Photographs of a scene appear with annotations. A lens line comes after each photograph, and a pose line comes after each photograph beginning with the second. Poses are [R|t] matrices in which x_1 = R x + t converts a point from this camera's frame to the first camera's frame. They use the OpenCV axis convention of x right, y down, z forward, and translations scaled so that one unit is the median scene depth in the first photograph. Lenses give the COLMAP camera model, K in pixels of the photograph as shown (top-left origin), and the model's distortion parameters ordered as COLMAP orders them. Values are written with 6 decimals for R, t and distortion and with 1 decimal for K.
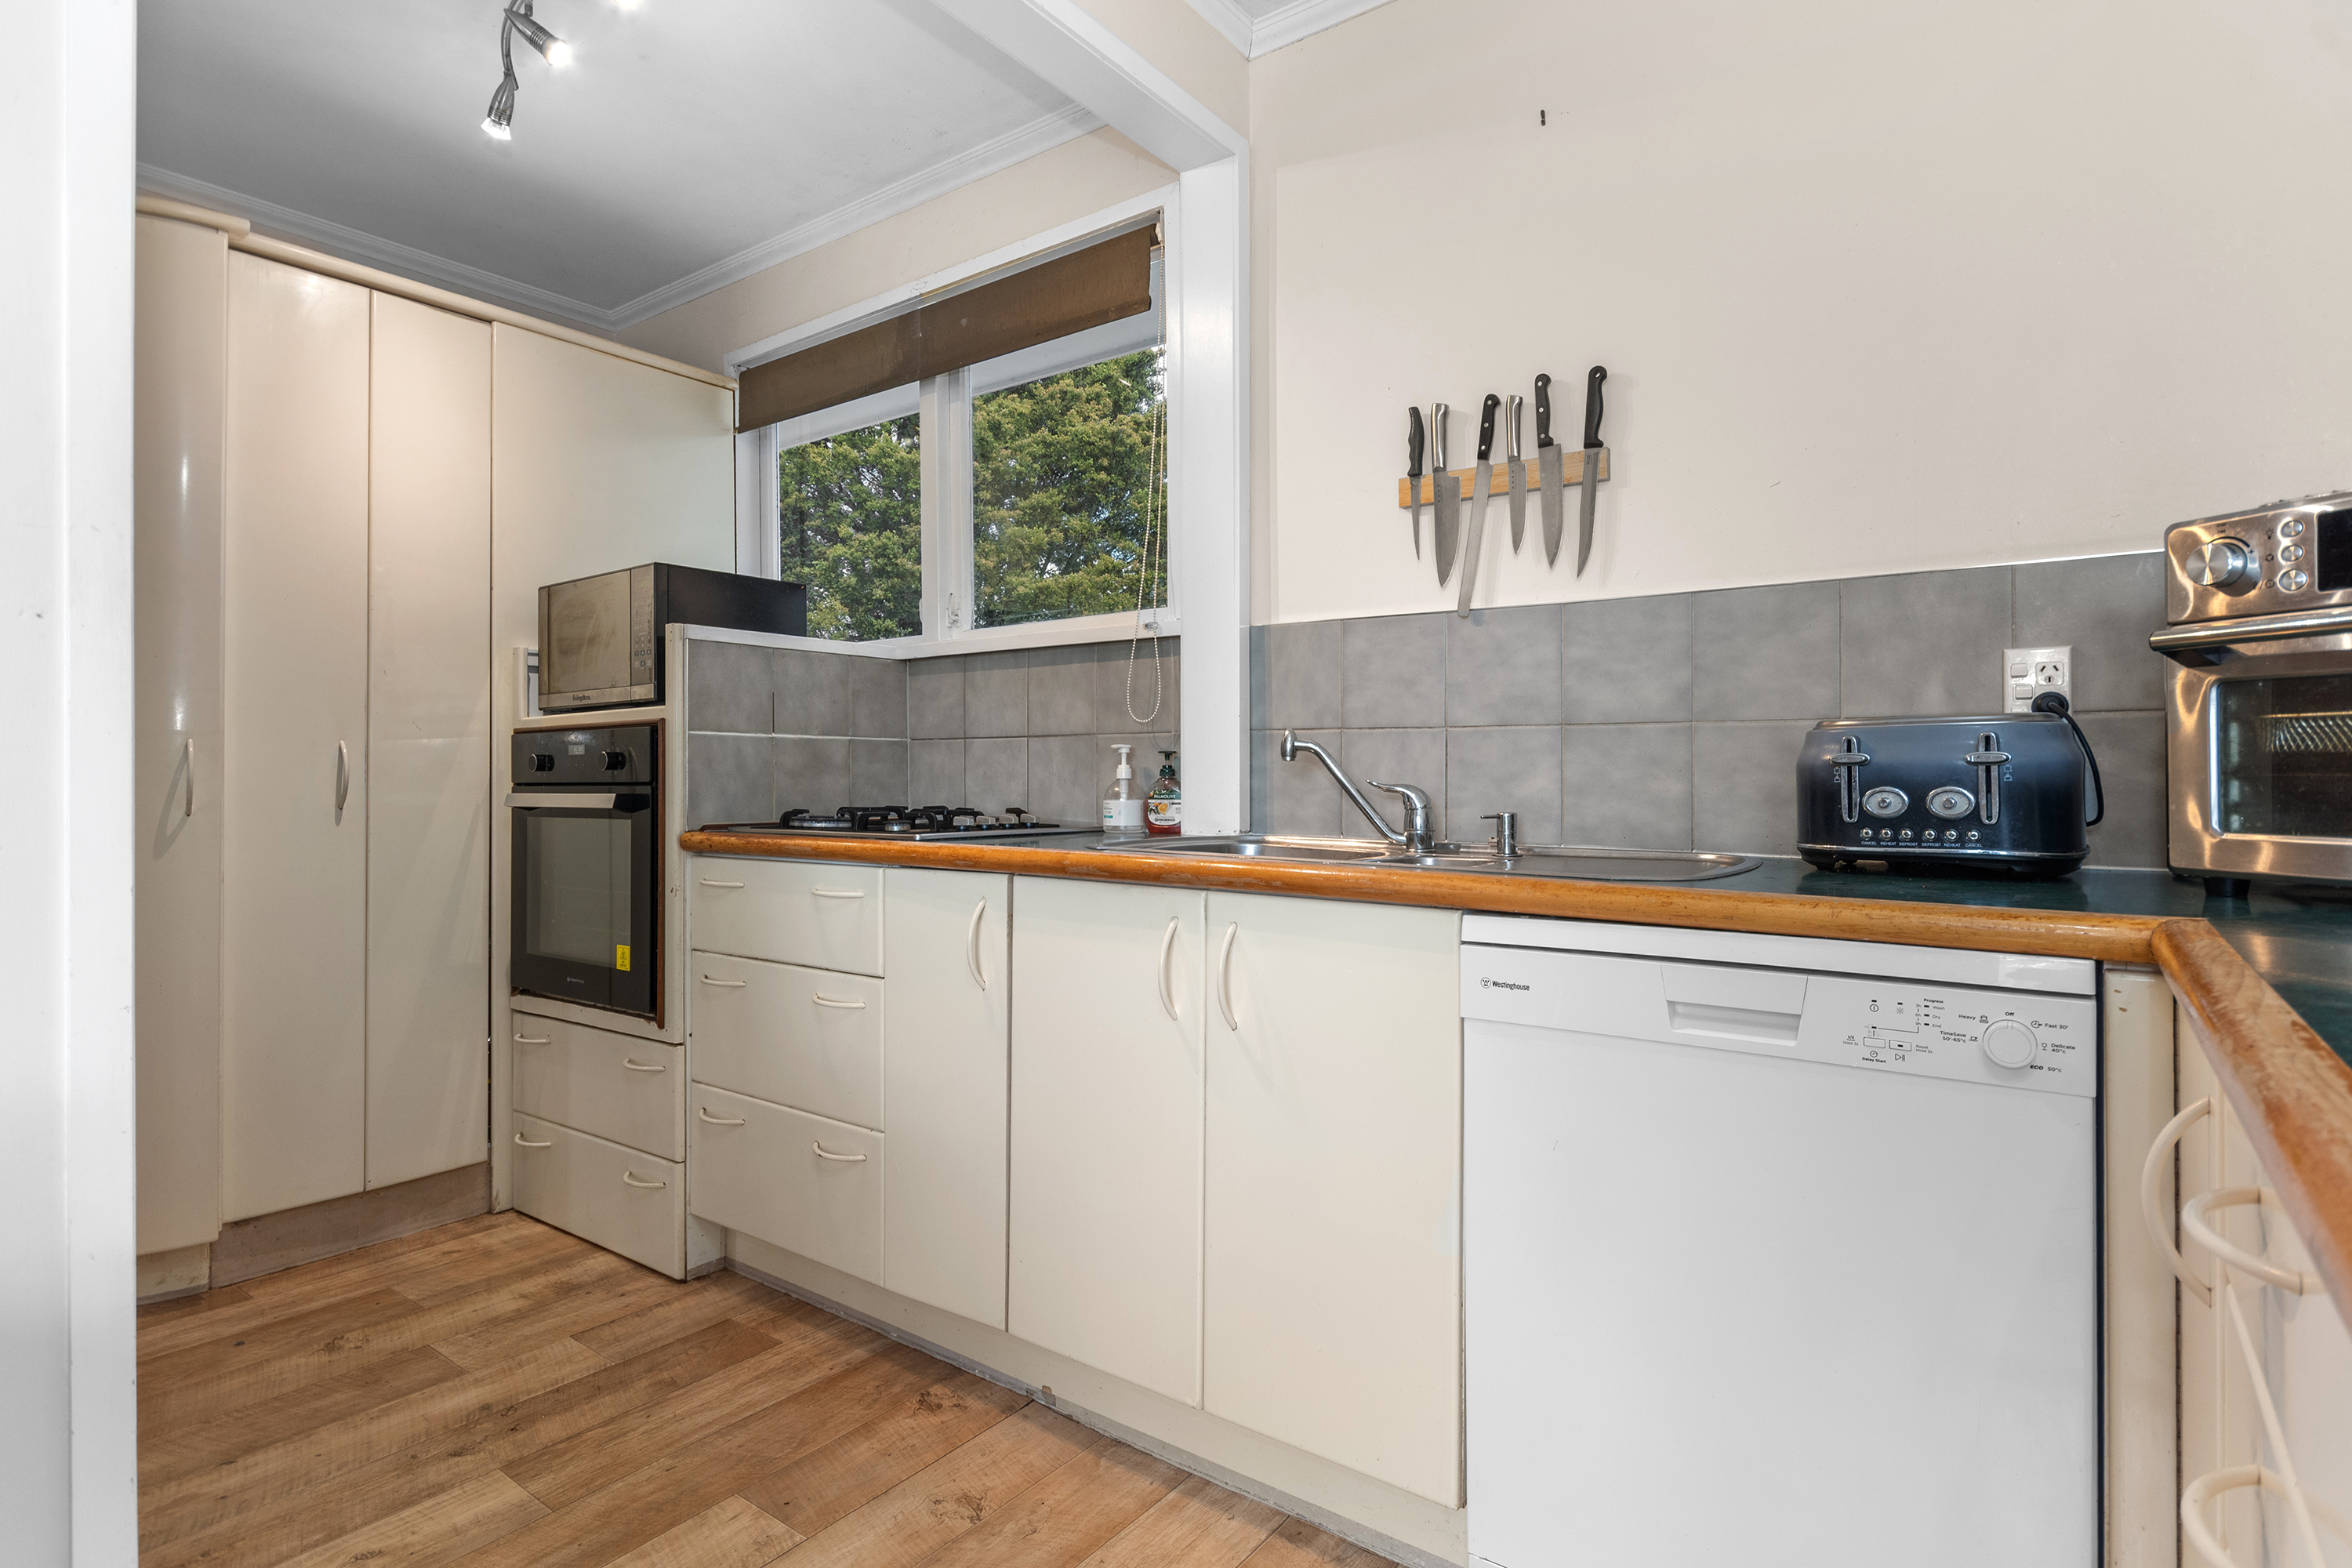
lens RADIAL K [[1190.9, 0, 1179.0], [0, 1190.9, 768.4], [0, 0, 1]] dist [0.000250, -0.000190]
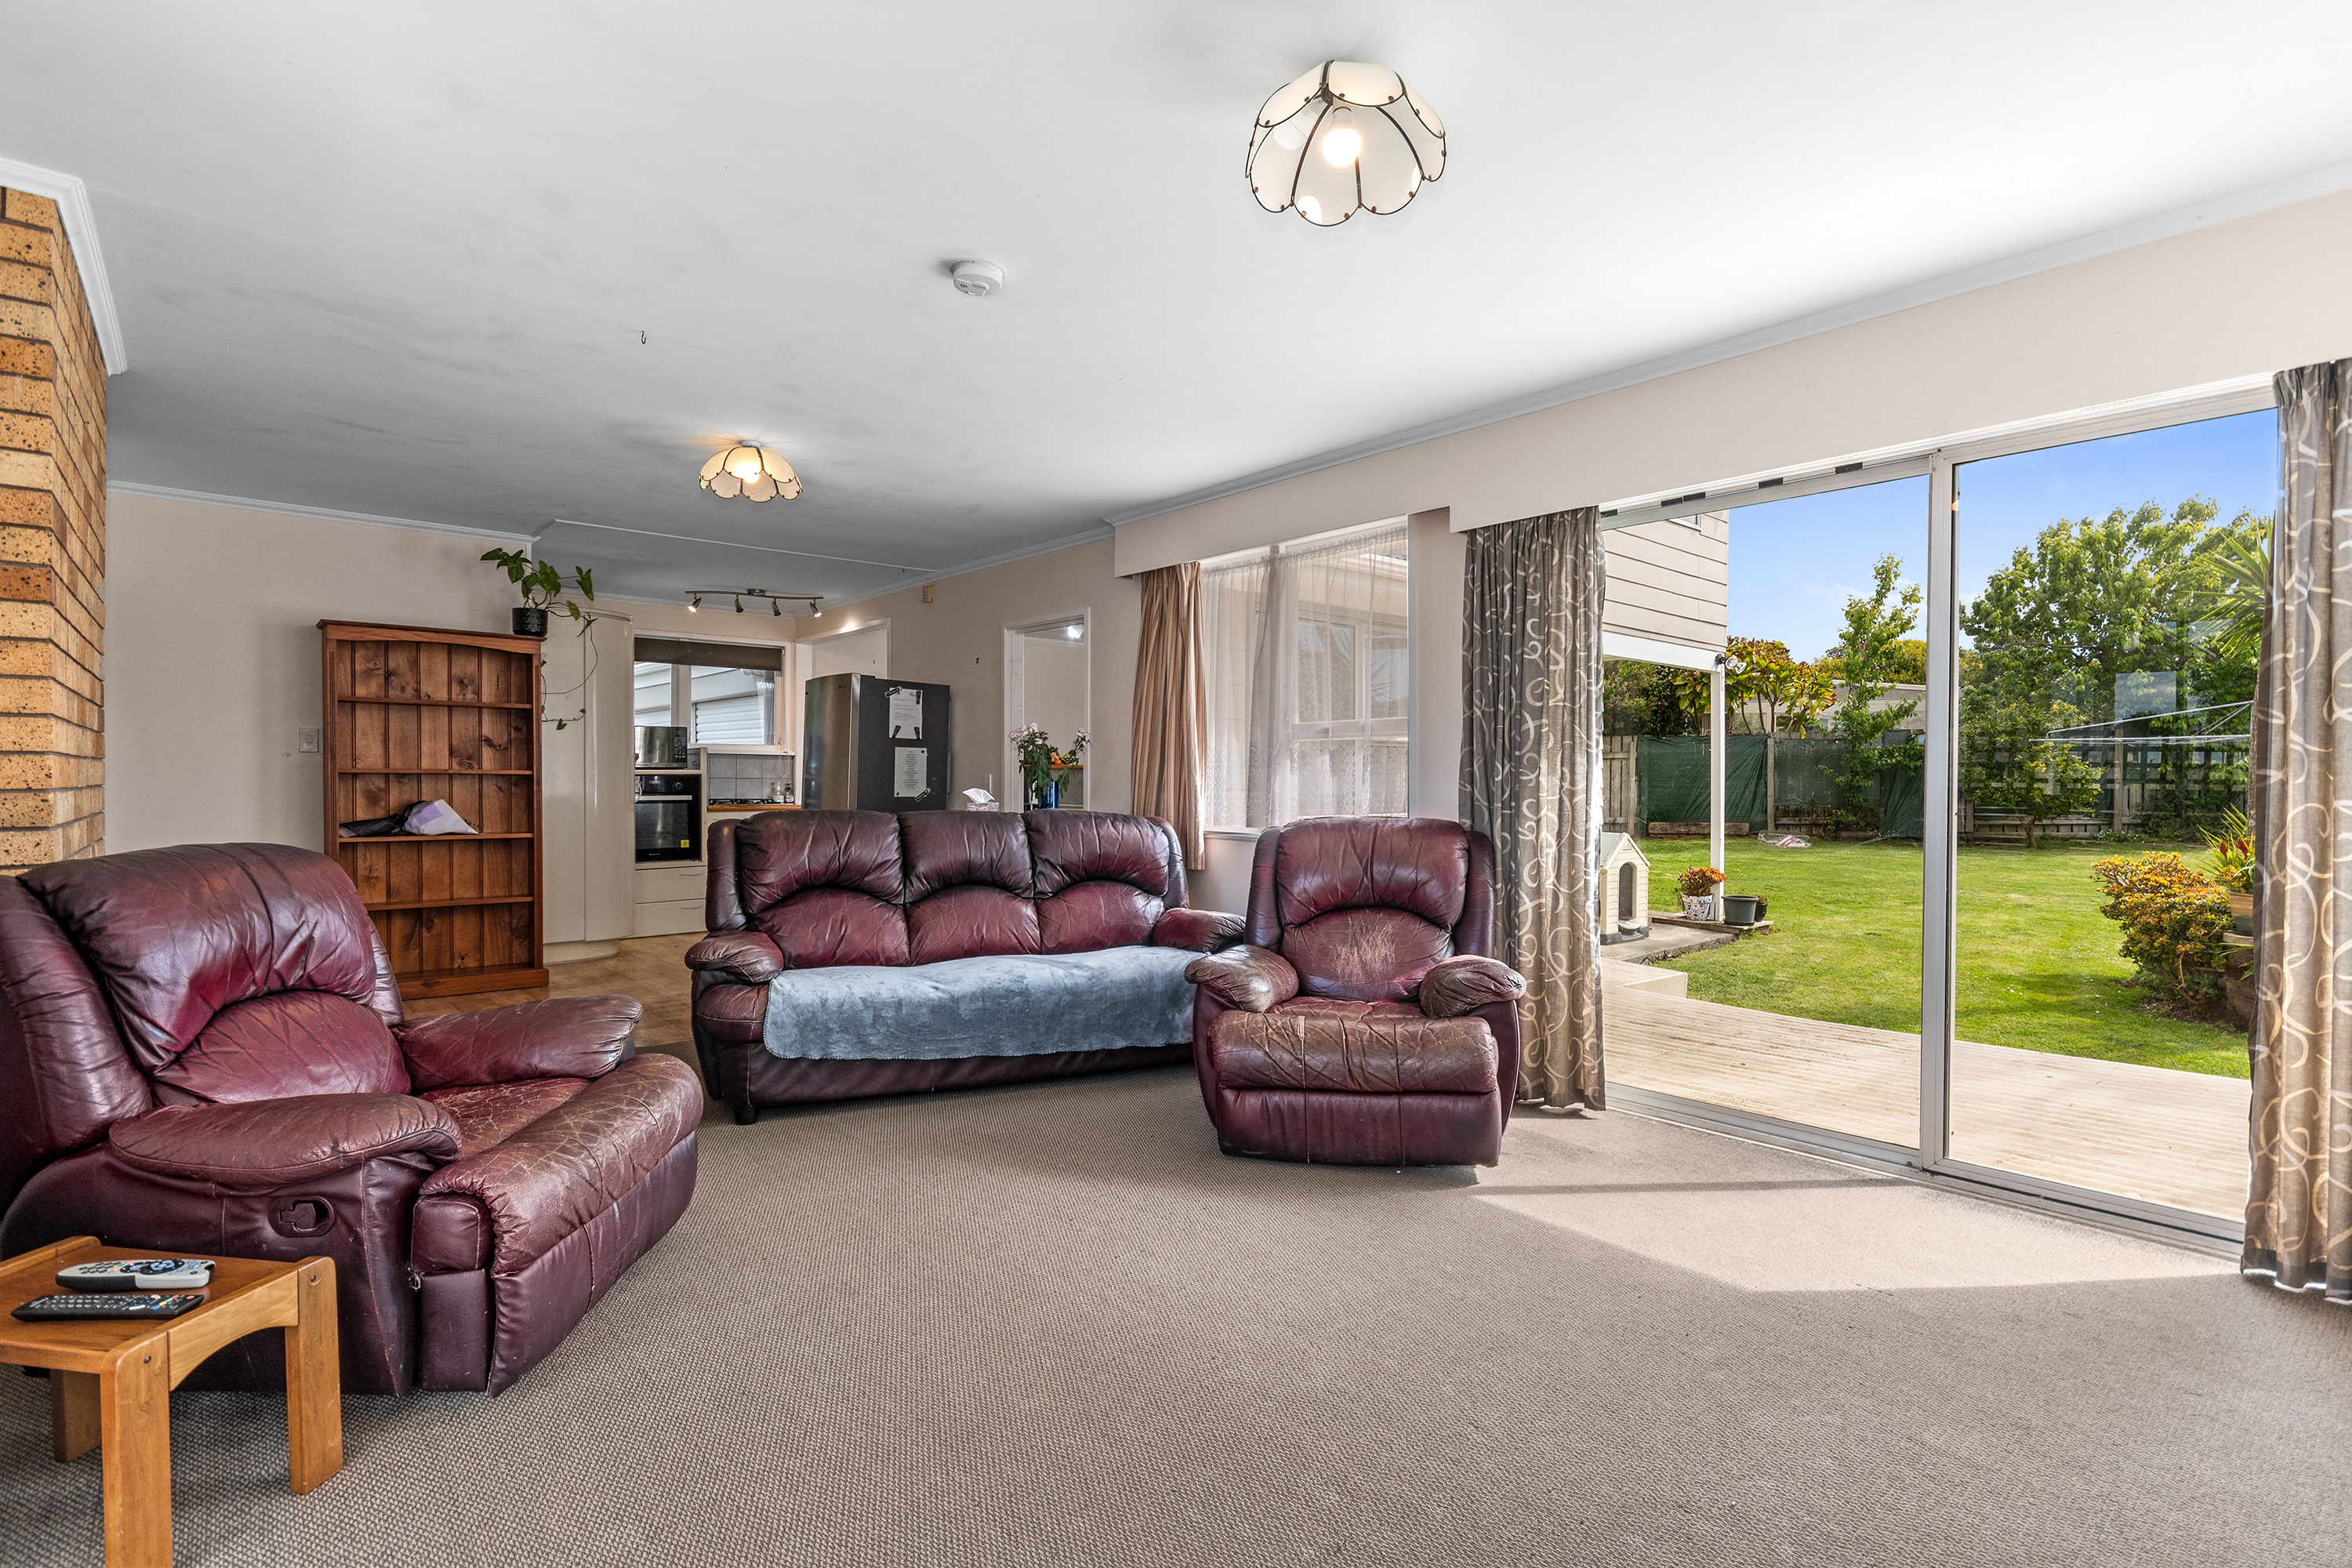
lens RADIAL K [[1086.2, 0, 1181.3], [0, 1086.2, 794.0], [0, 0, 1]] dist [0.000437, -0.000088]
pose [[0.207273, -0.011806, 0.978212, -3.746638], [-0.013310, 0.999801, 0.014887, -0.057369], [-0.978193, -0.016106, 0.207075, -1.206547]]
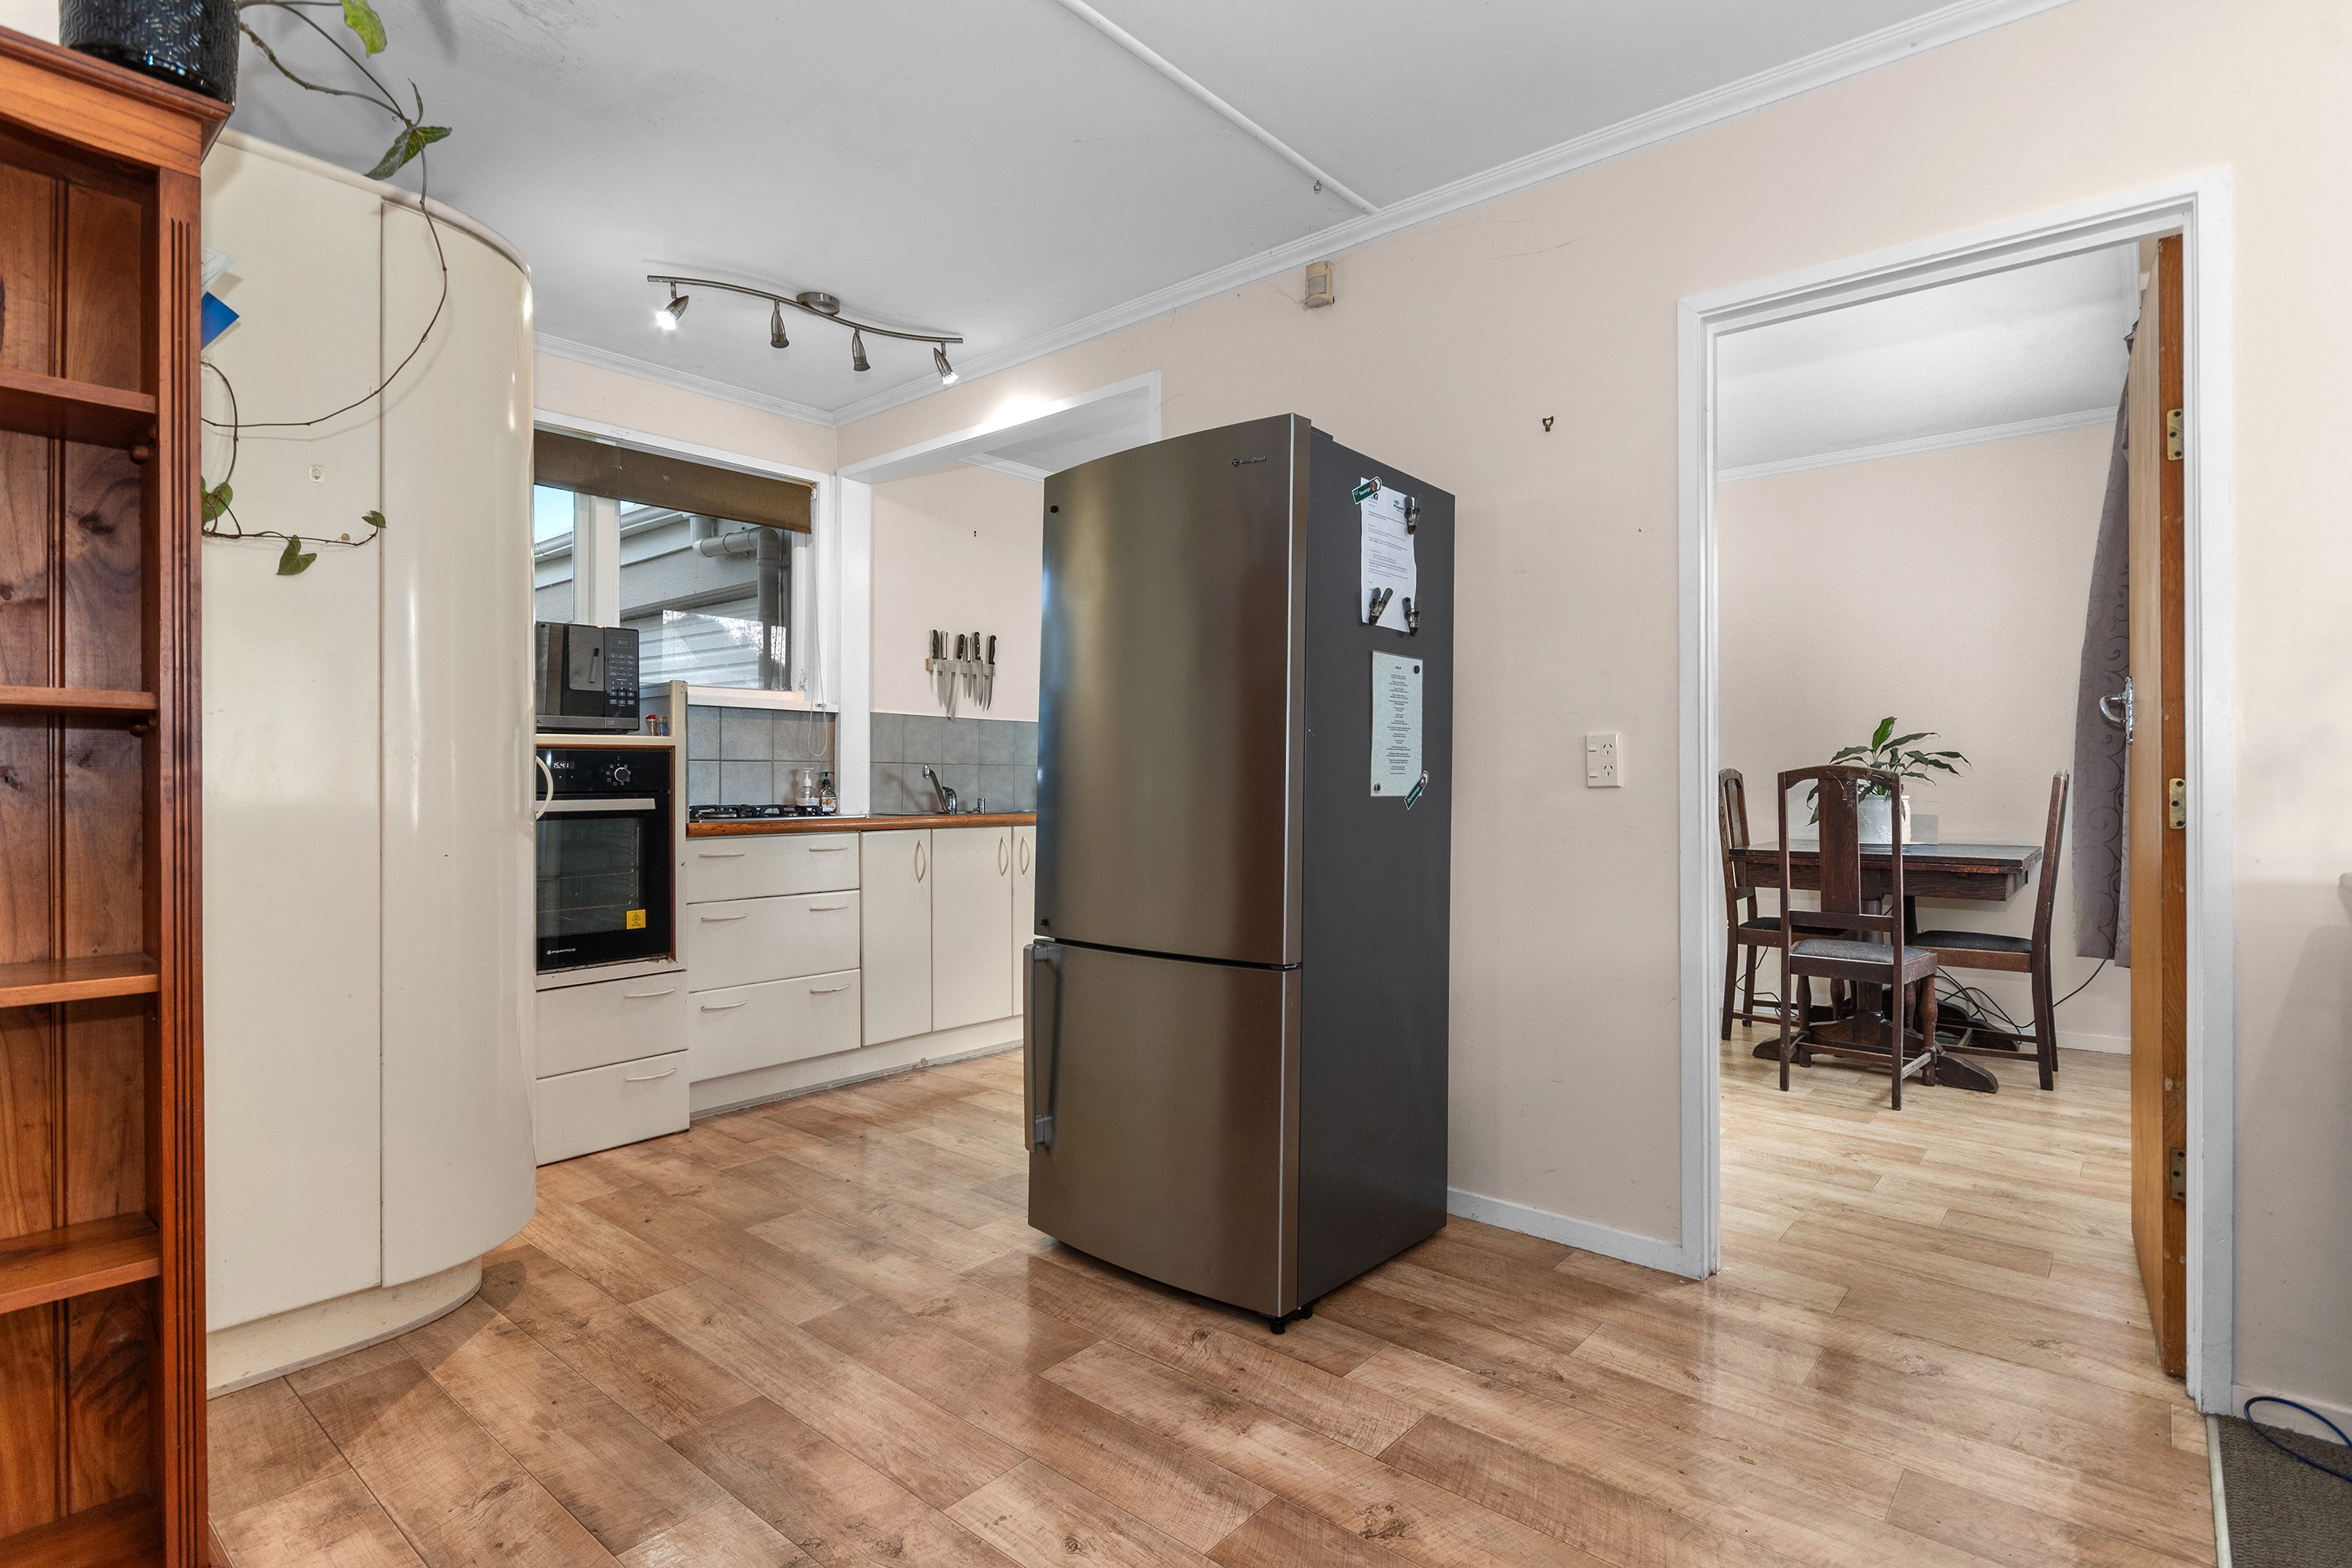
lens RADIAL K [[1156.2, 0, 1212.9], [0, 1156.2, 780.7], [0, 0, 1]] dist [-0.002068, -0.001060]
pose [[0.052051, -0.001154, 0.998644, -2.041755], [-0.007293, 0.999972, 0.001536, -0.008362], [-0.998618, -0.007363, 0.052041, 0.316450]]
